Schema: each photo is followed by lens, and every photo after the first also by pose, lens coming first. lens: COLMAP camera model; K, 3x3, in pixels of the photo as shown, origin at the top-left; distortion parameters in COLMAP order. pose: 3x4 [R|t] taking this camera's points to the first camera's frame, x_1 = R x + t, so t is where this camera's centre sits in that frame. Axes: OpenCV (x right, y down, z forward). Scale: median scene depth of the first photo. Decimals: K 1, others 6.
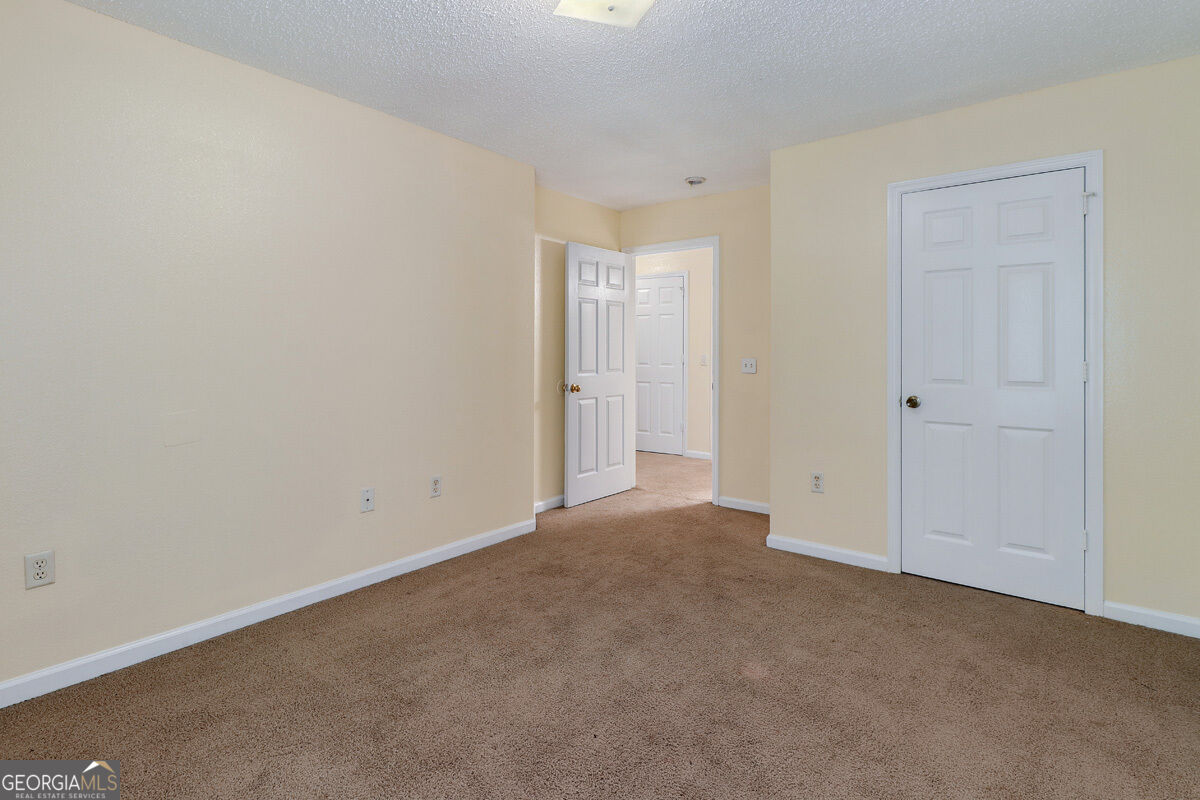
lens RADIAL K [[550.3, 0, 603.2], [0, 550.3, 353.3], [0, 0, 1]] dist [-0.001165, -0.000162]
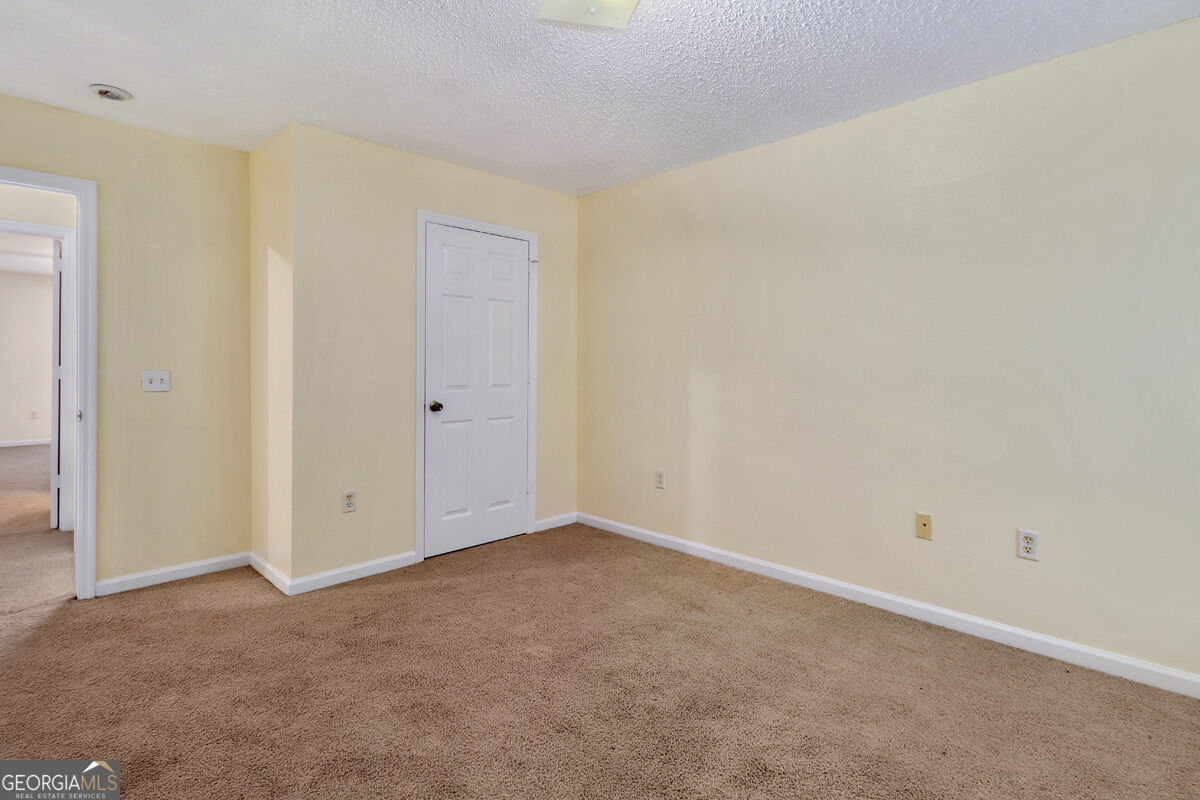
lens RADIAL K [[576.3, 0, 592.4], [0, 576.3, 376.3], [0, 0, 1]] dist [-0.002433, -0.000161]
pose [[0.155201, -0.018087, 0.987717, -0.591718], [-0.000336, 0.999831, 0.018362, 0.003341], [-0.987883, -0.003182, 0.155169, 0.504064]]
